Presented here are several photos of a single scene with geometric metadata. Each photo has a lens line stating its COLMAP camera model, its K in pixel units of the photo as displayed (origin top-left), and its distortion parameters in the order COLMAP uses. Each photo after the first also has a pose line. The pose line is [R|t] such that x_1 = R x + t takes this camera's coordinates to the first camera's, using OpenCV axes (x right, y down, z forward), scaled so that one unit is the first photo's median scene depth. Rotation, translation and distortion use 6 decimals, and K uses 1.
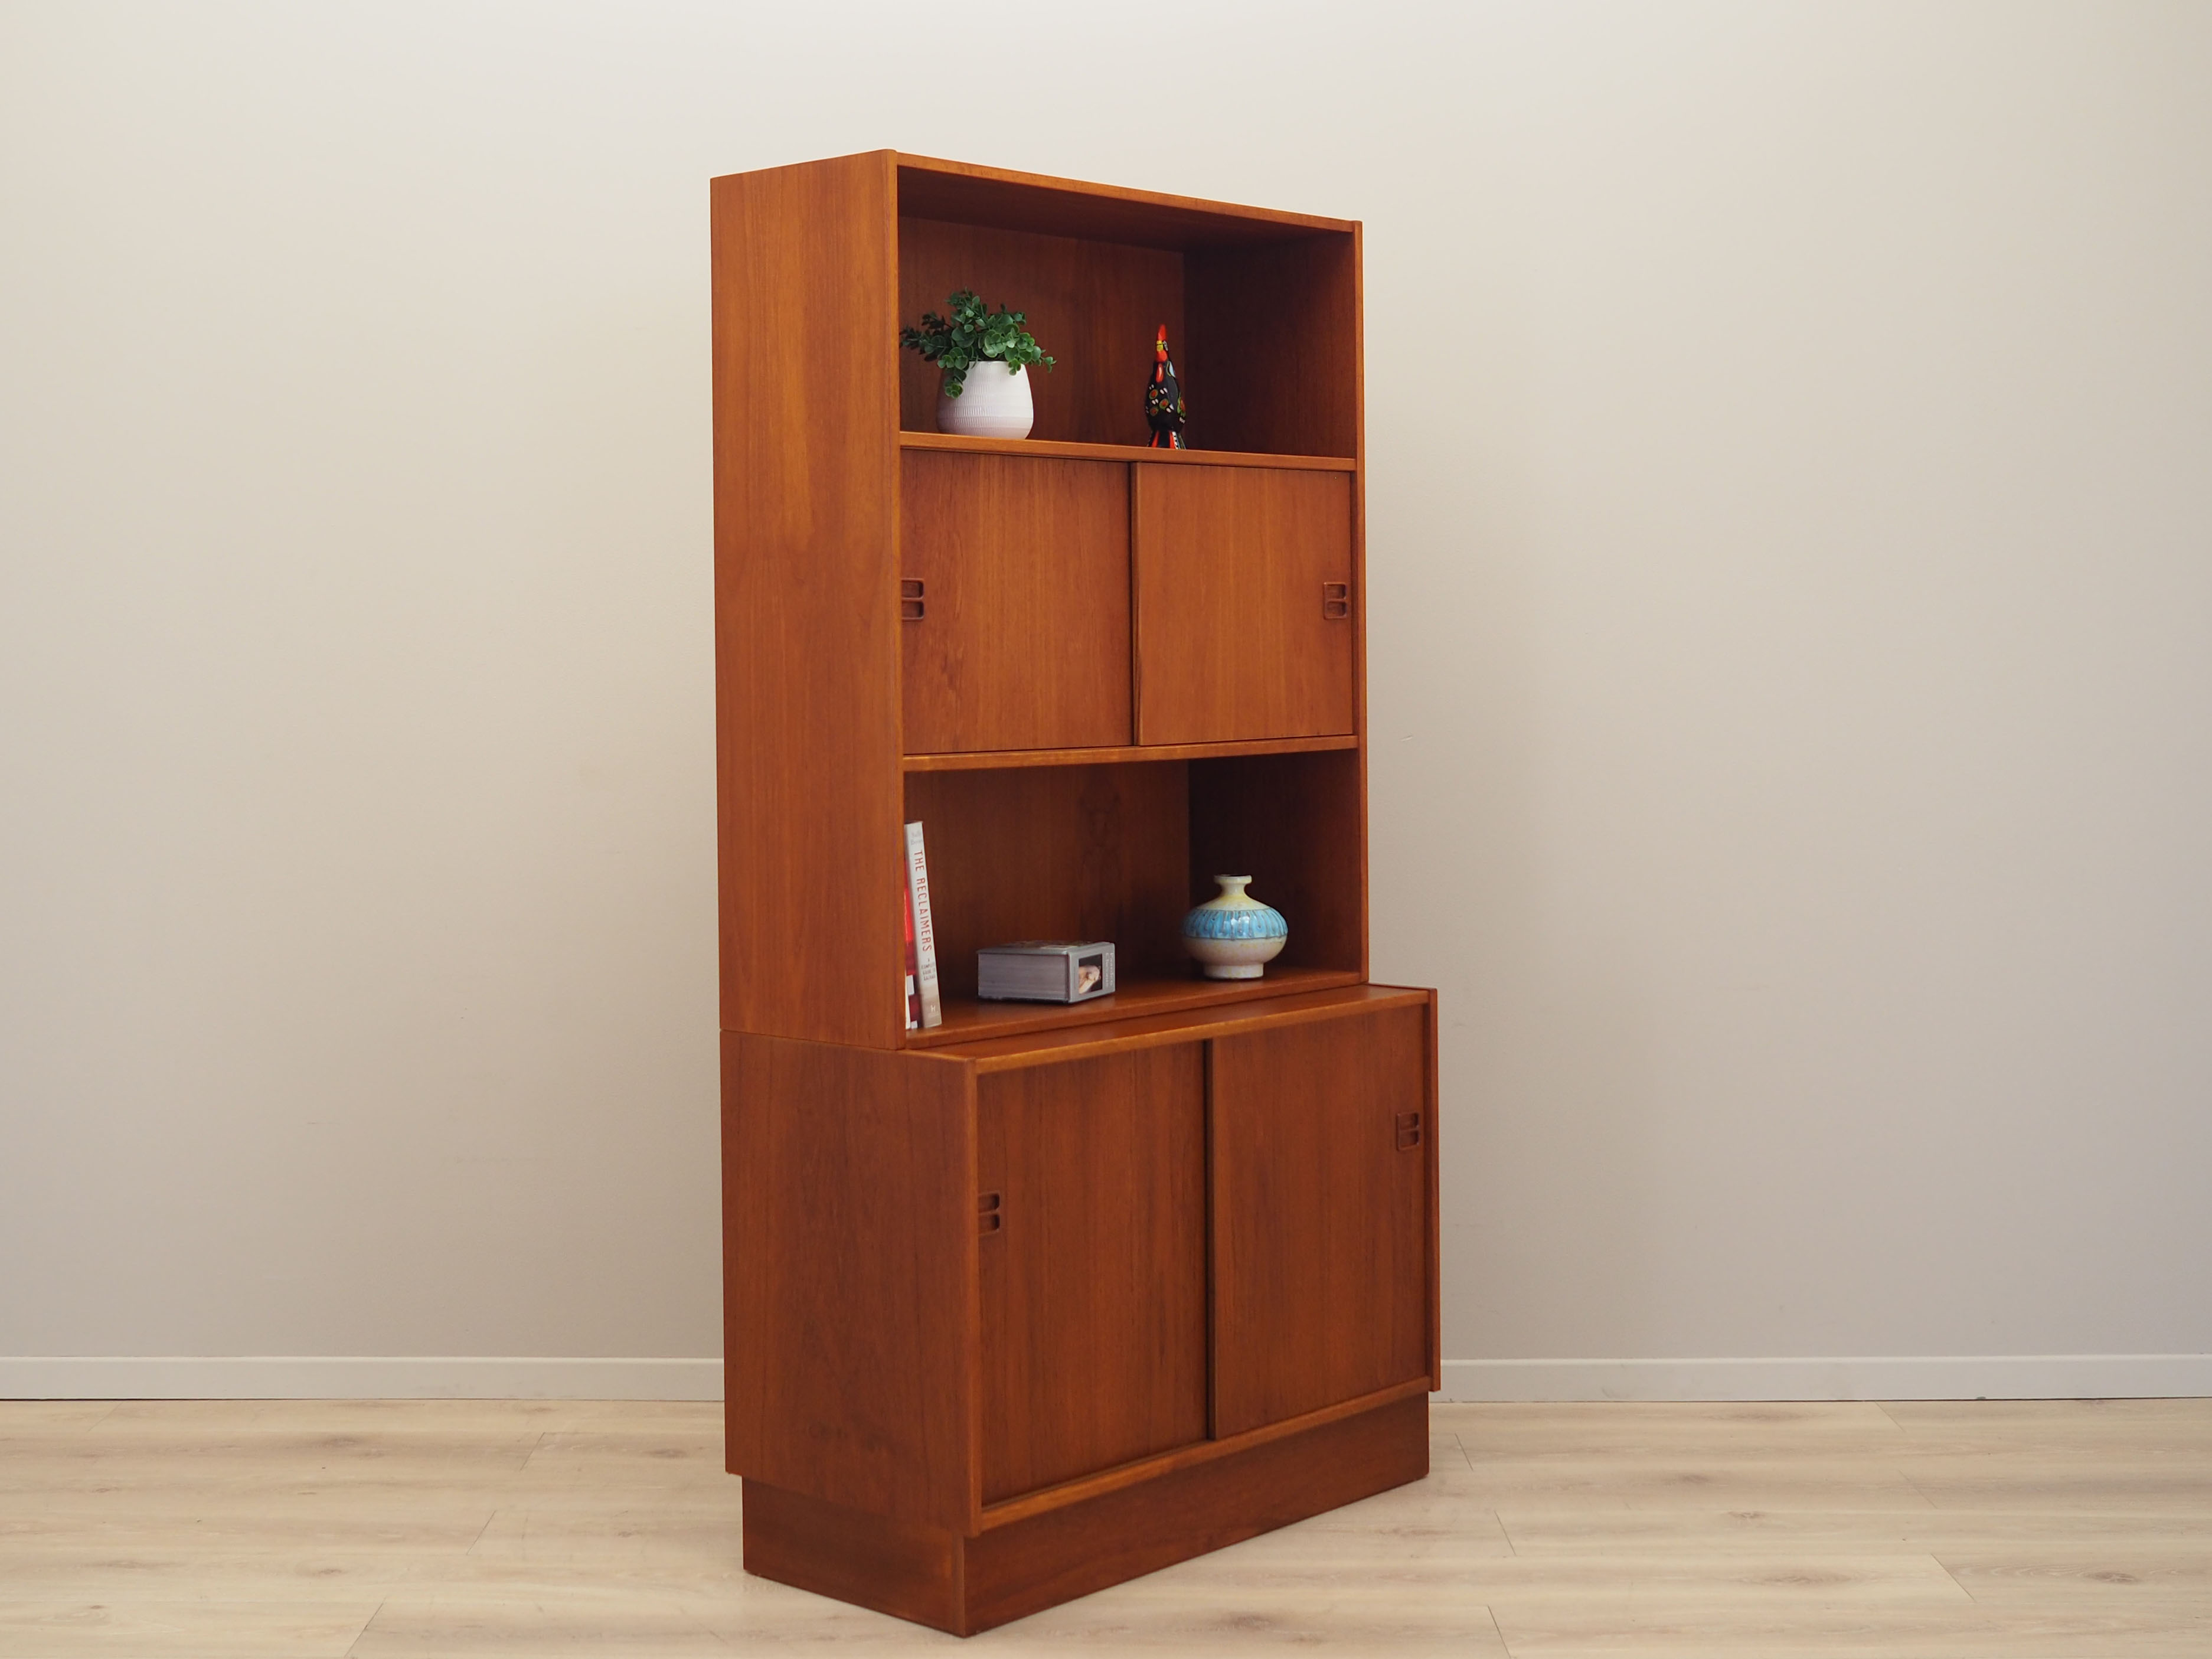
lens RADIAL K [[3128.4, 0, 1106.0], [0, 3128.4, 829.5], [0, 0, 1]] dist [0.011613, 0.015039]
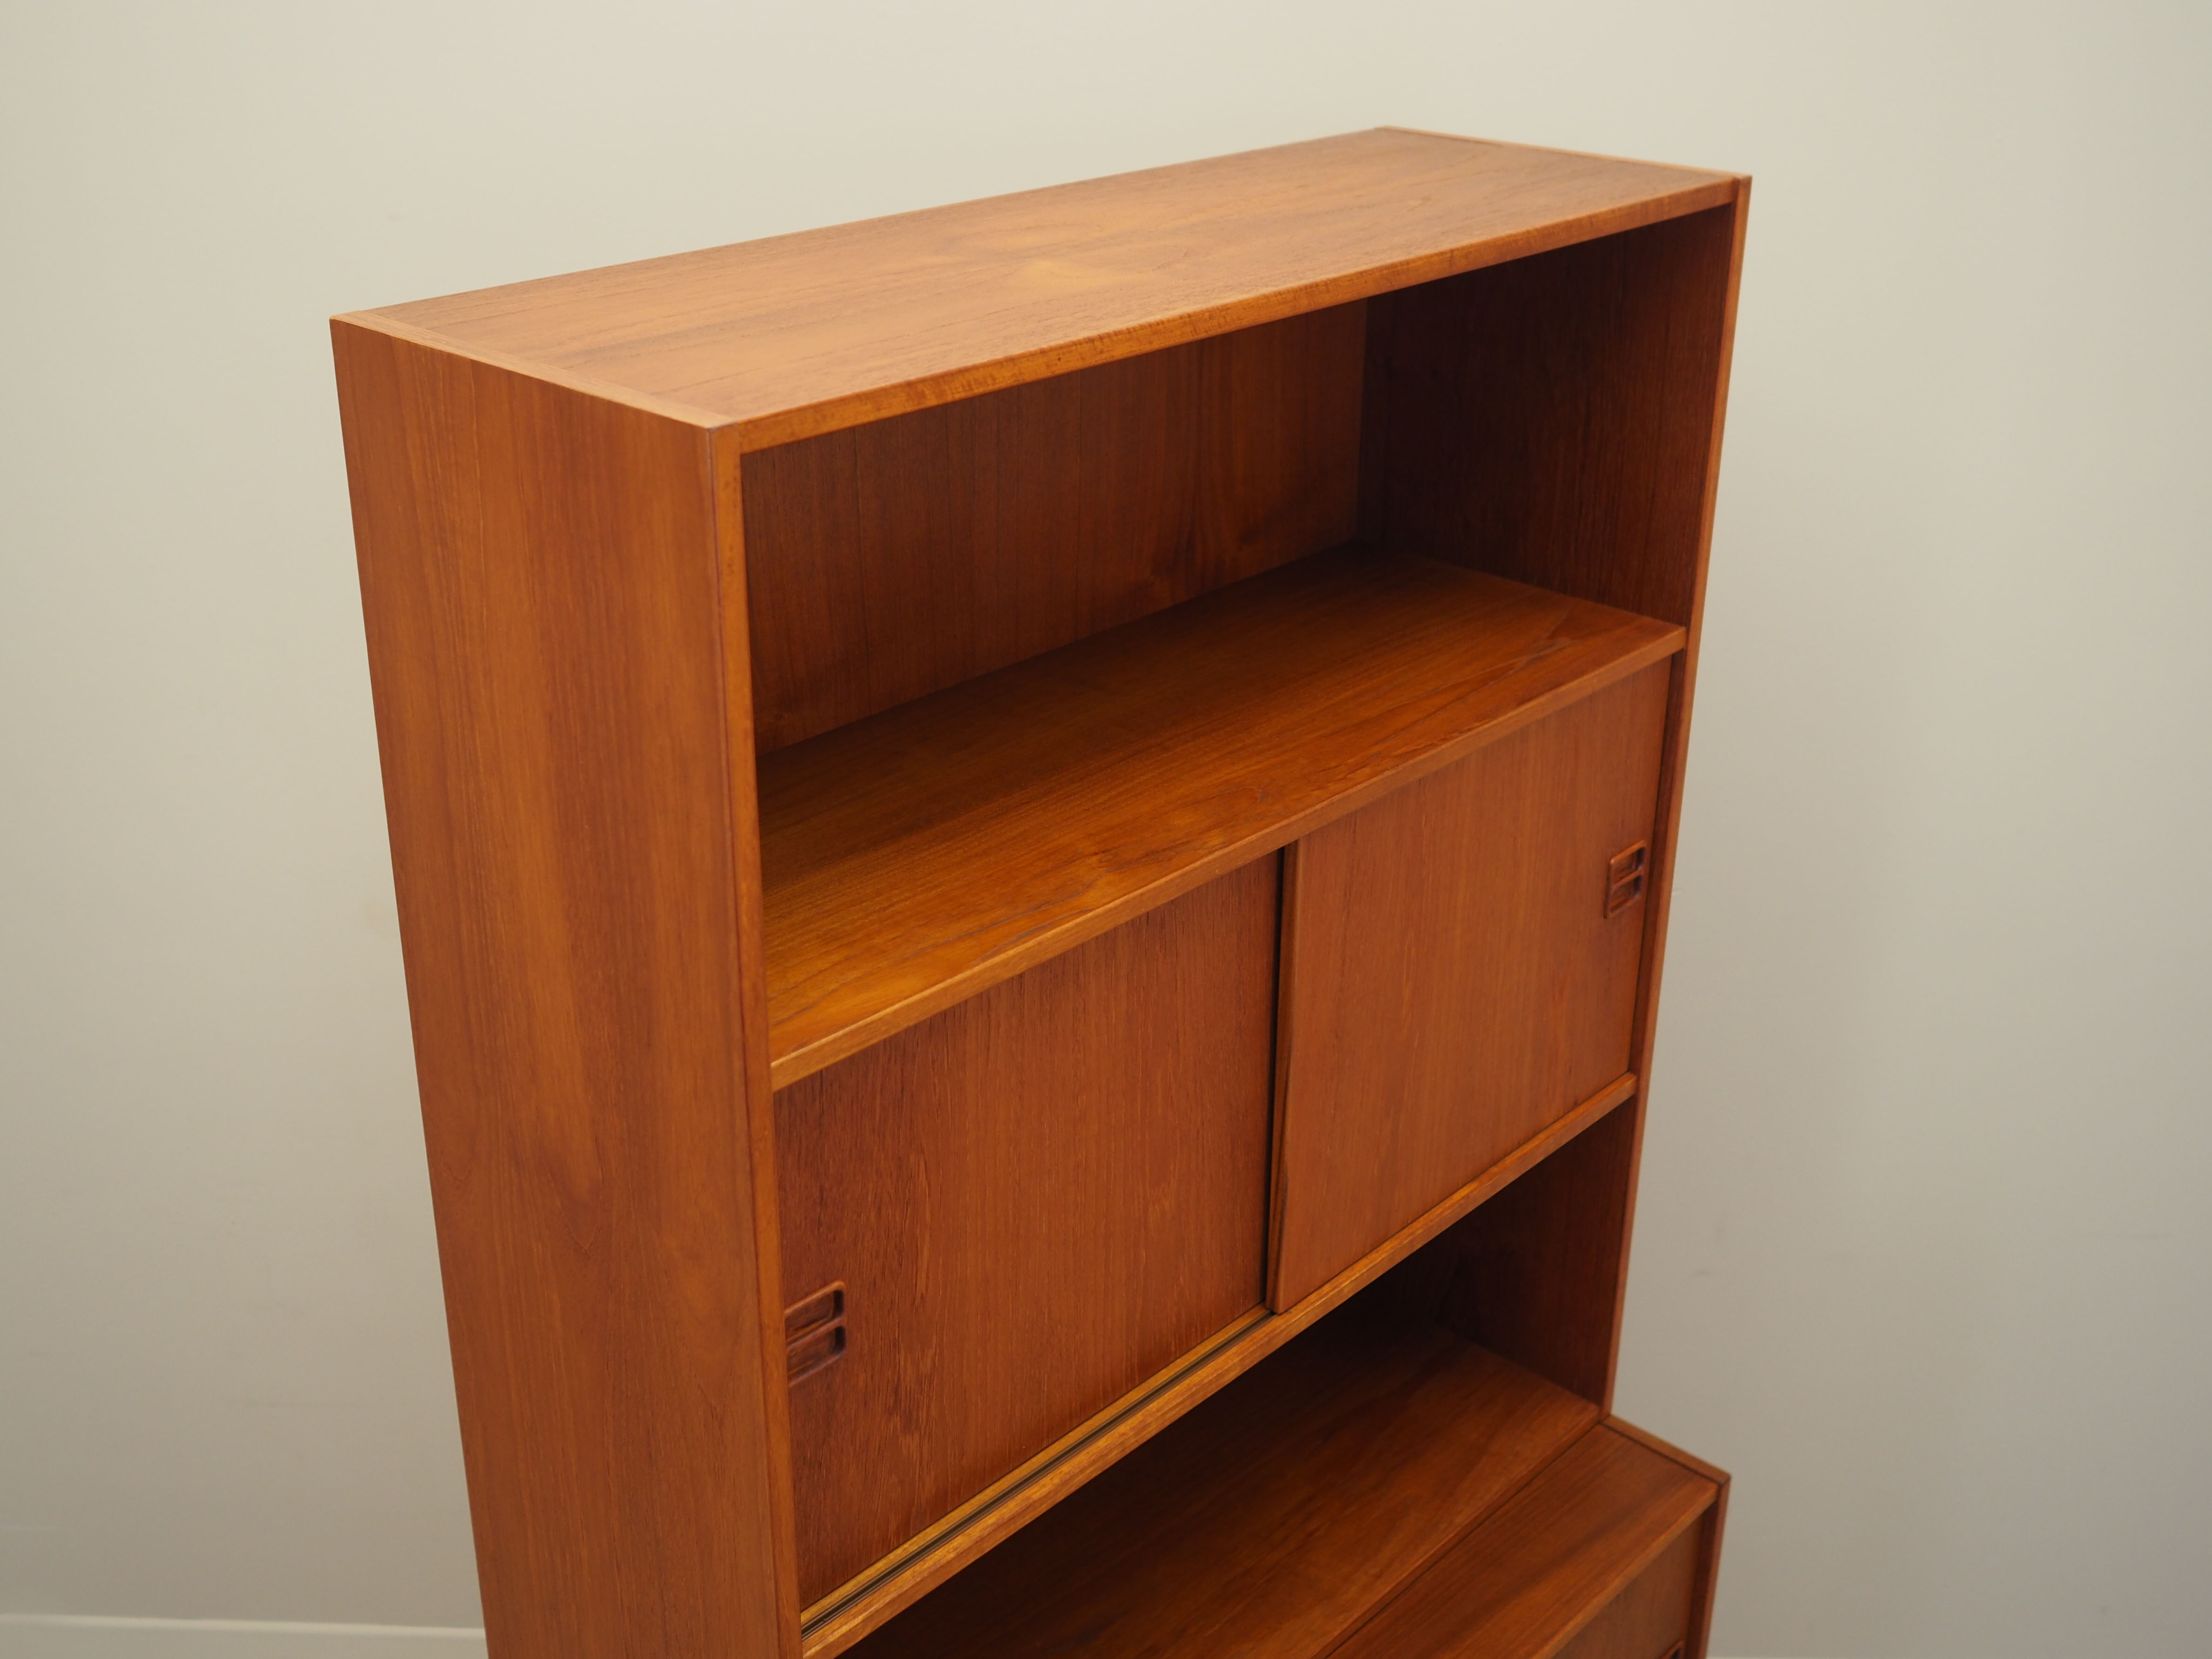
lens RADIAL K [[2396.3, 0, 1058.3], [0, 2396.3, 830.6], [0, 0, 1]] dist [-0.009168, 0.004709]
pose [[0.999531, 0.021002, -0.022293, -0.018533], [-0.011519, 0.932209, 0.361736, -0.245637], [0.028379, -0.361310, 0.932014, 0.636457]]
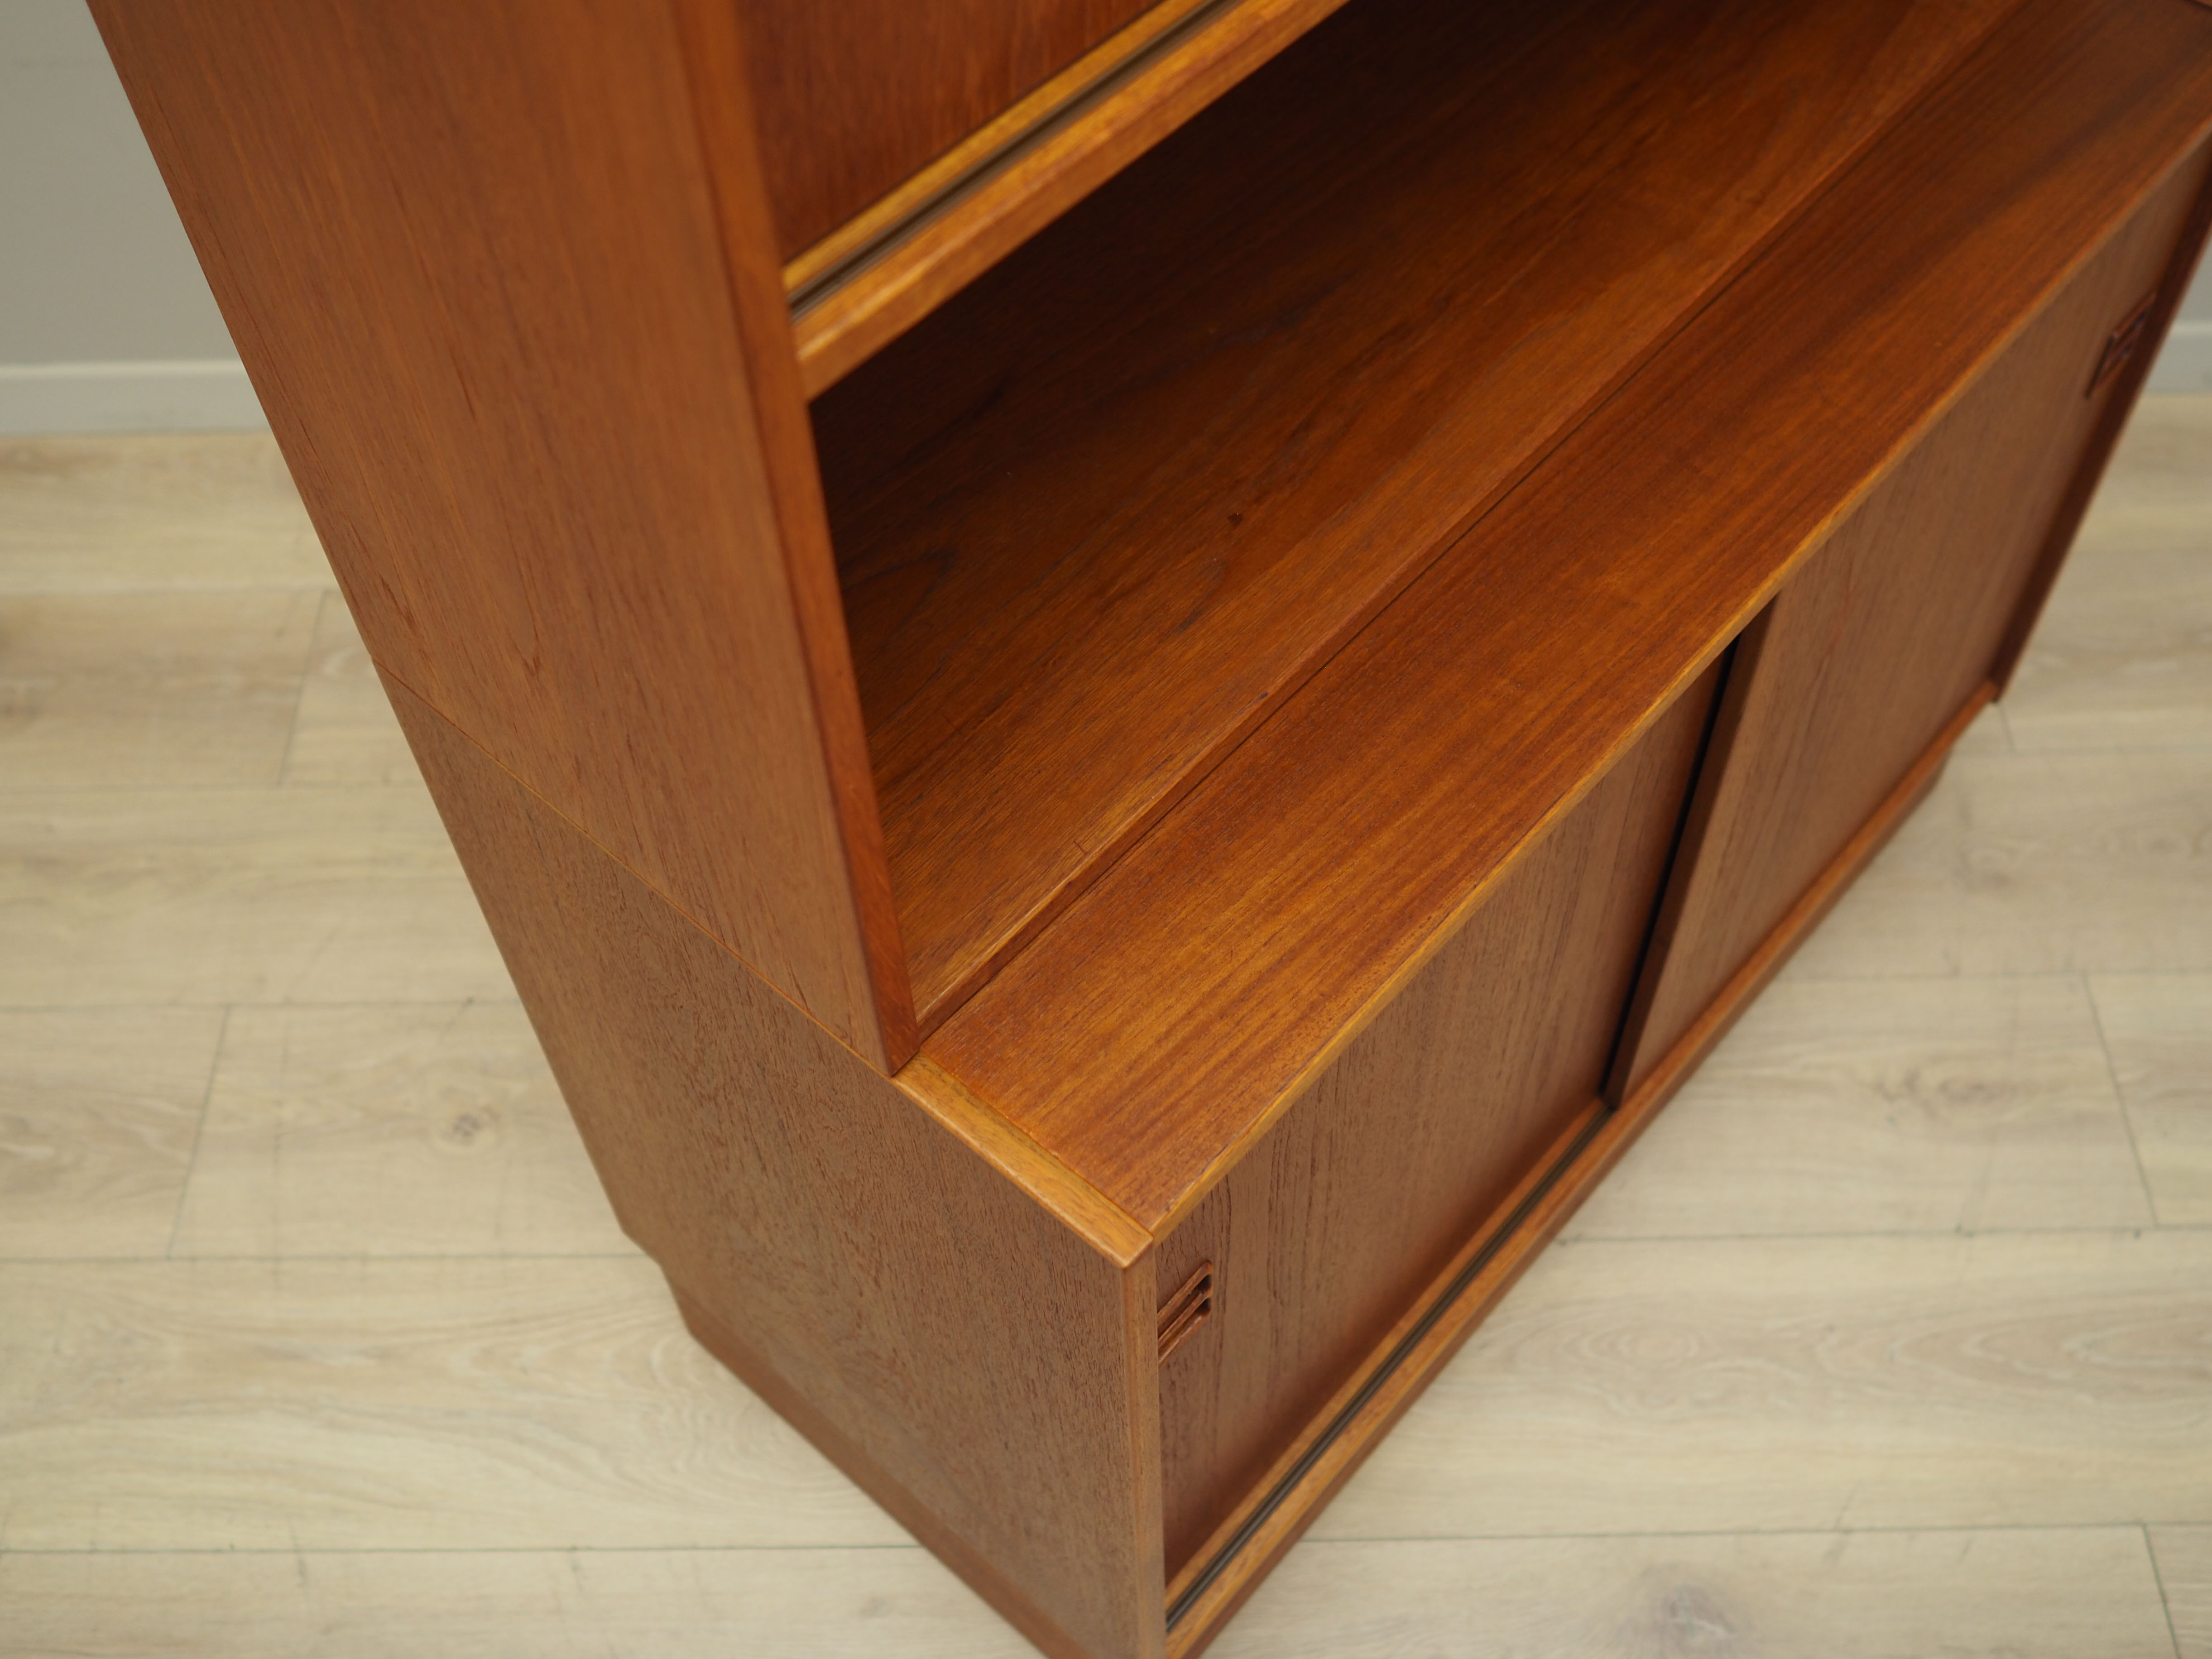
lens RADIAL K [[2361.7, 0, 1110.3], [0, 2361.7, 787.0], [0, 0, 1]] dist [-0.018199, 0.003103]
pose [[0.999816, -0.011865, -0.015044, -0.036812], [0.019154, 0.638814, 0.769123, -0.118918], [0.000484, -0.769270, 0.638924, 0.783046]]
